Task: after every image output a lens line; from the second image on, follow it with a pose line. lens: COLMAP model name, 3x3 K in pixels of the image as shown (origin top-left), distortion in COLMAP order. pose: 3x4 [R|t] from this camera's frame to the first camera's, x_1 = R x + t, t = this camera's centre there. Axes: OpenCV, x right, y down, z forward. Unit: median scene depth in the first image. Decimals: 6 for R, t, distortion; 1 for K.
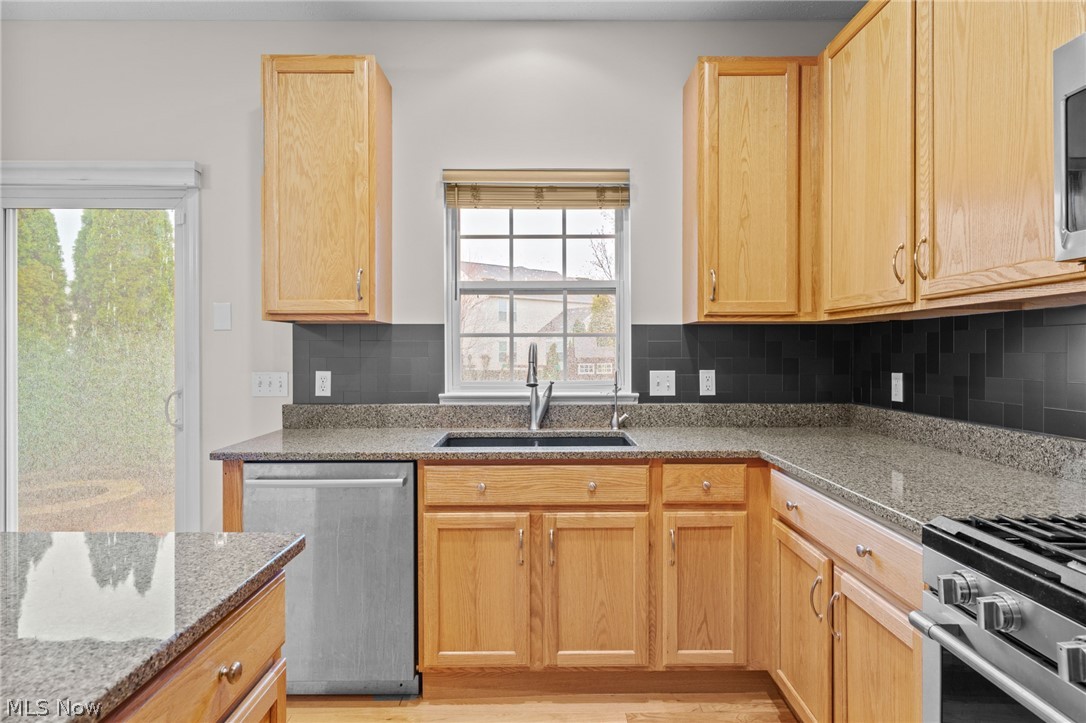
lens RADIAL K [[620.7, 0, 547.0], [0, 620.7, 355.2], [0, 0, 1]] dist [0.003199, 0.002023]
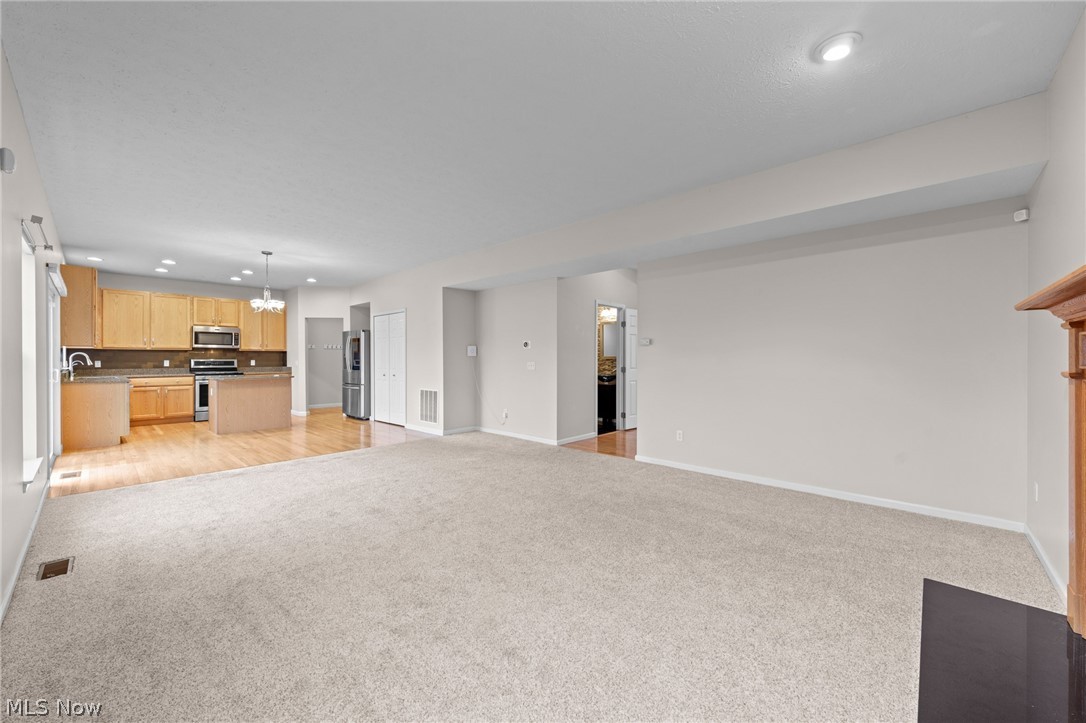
lens RADIAL K [[429.7, 0, 553.5], [0, 429.7, 357.8], [0, 0, 1]] dist [0.000014, -0.000539]
pose [[-0.732035, 0.002179, 0.681263, -3.941371], [0.006153, 0.999975, 0.003413, 0.015790], [-0.681239, 0.006690, -0.732031, 1.026740]]
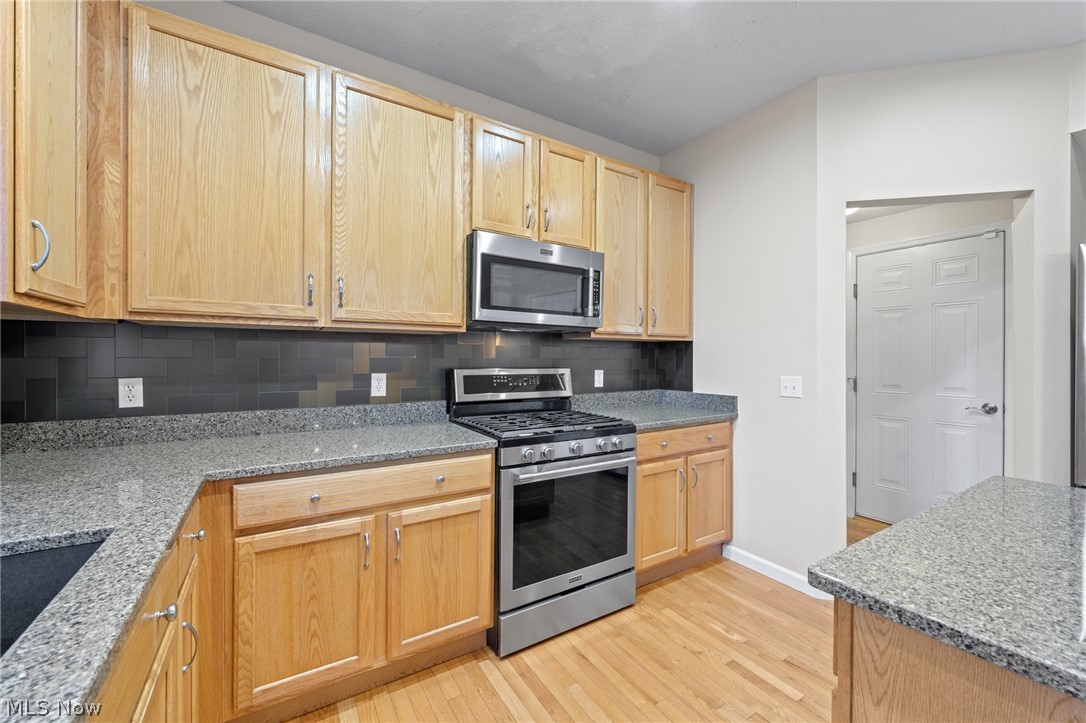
lens RADIAL K [[429.7, 0, 543.2], [0, 429.7, 360.0], [0, 0, 1]] dist [0.000014, -0.000539]
pose [[-0.524553, -0.005684, 0.851359, -0.347018], [0.001074, 0.999973, 0.007337, -0.004246], [-0.851377, 0.004763, -0.524533, 0.801793]]
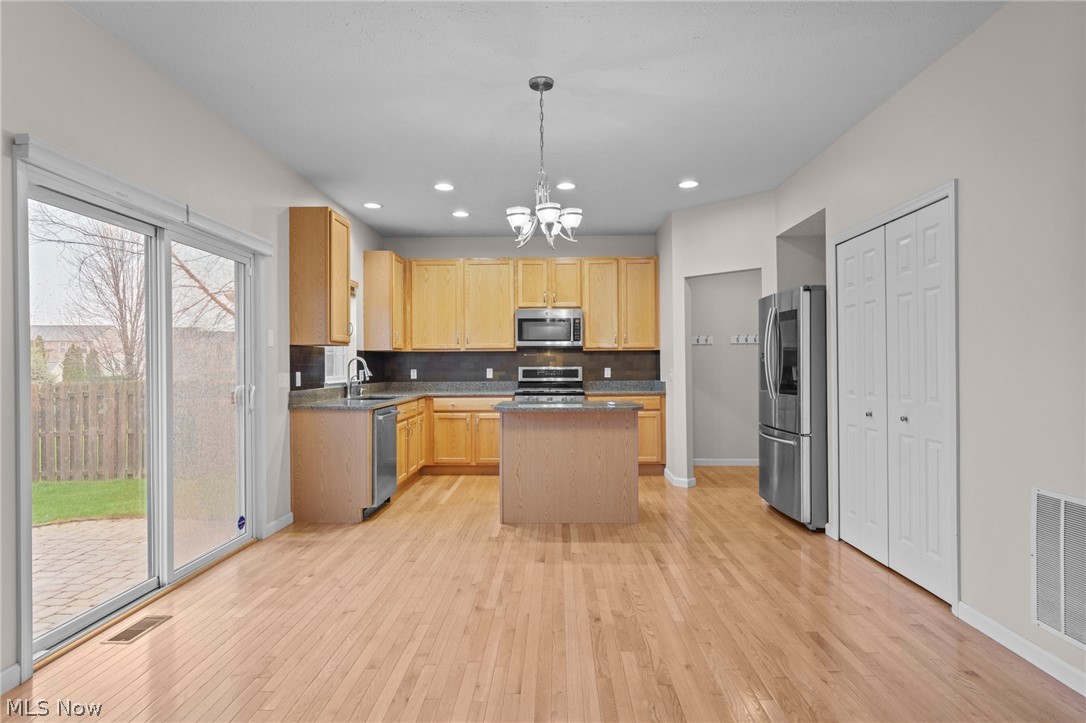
lens RADIAL K [[594.7, 0, 541.9], [0, 594.7, 364.8], [0, 0, 1]] dist [0.007253, -0.001666]
pose [[0.032934, 0.000915, 0.999457, -2.293666], [0.011449, 0.999934, -0.001293, 0.017464], [-0.999392, 0.011485, 0.032922, 0.283257]]
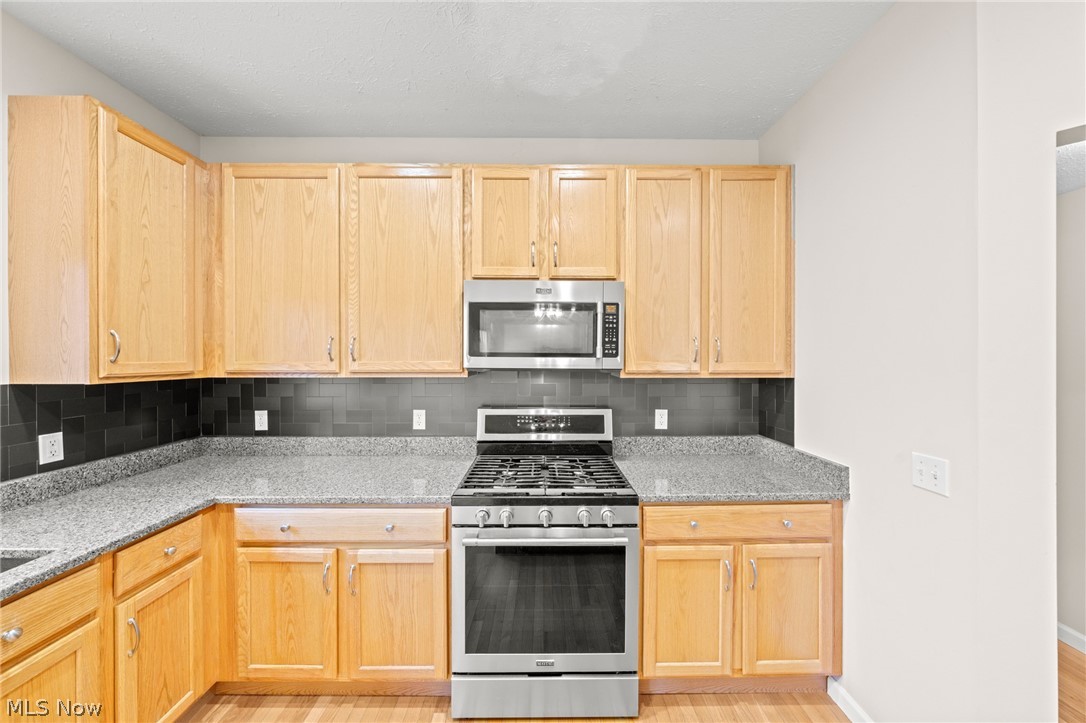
lens RADIAL K [[371.9, 0, 545.3], [0, 371.9, 360.1], [0, 0, 1]] dist [-0.004803, 0.000126]
pose [[-0.002186, -0.006241, 0.999978, -0.305191], [0.005476, 0.999965, 0.006253, -0.091232], [-0.999983, 0.005489, -0.002152, 0.335850]]
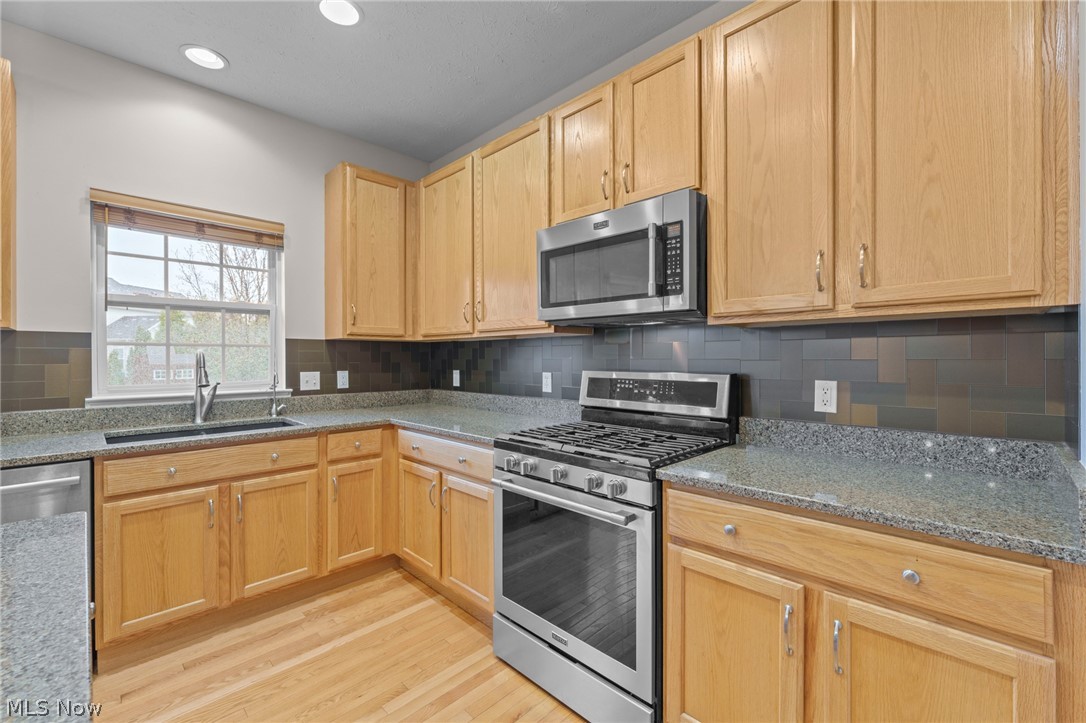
lens RADIAL K [[455.7, 0, 545.6], [0, 455.7, 359.3], [0, 0, 1]] dist [-0.000954, -0.000263]
pose [[0.707687, -0.001594, 0.706524, -0.186872], [0.004363, 0.999988, -0.002115, 0.000598], [-0.706512, 0.004579, 0.707686, -0.118711]]
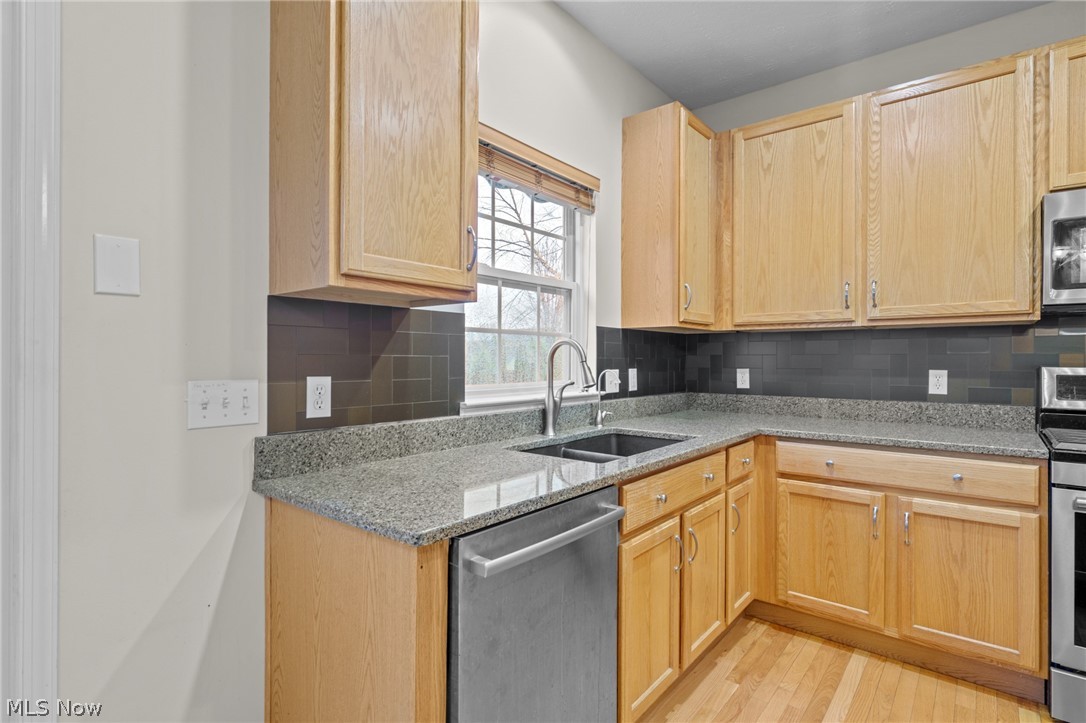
lens RADIAL K [[546.6, 0, 543.3], [0, 546.6, 358.1], [0, 0, 1]] dist [0.001236, 0.001134]
pose [[0.636262, 0.005443, 0.771454, -0.717889], [0.001159, 0.999967, -0.008011, 0.013525], [-0.771472, 0.005991, 0.636235, 0.546504]]
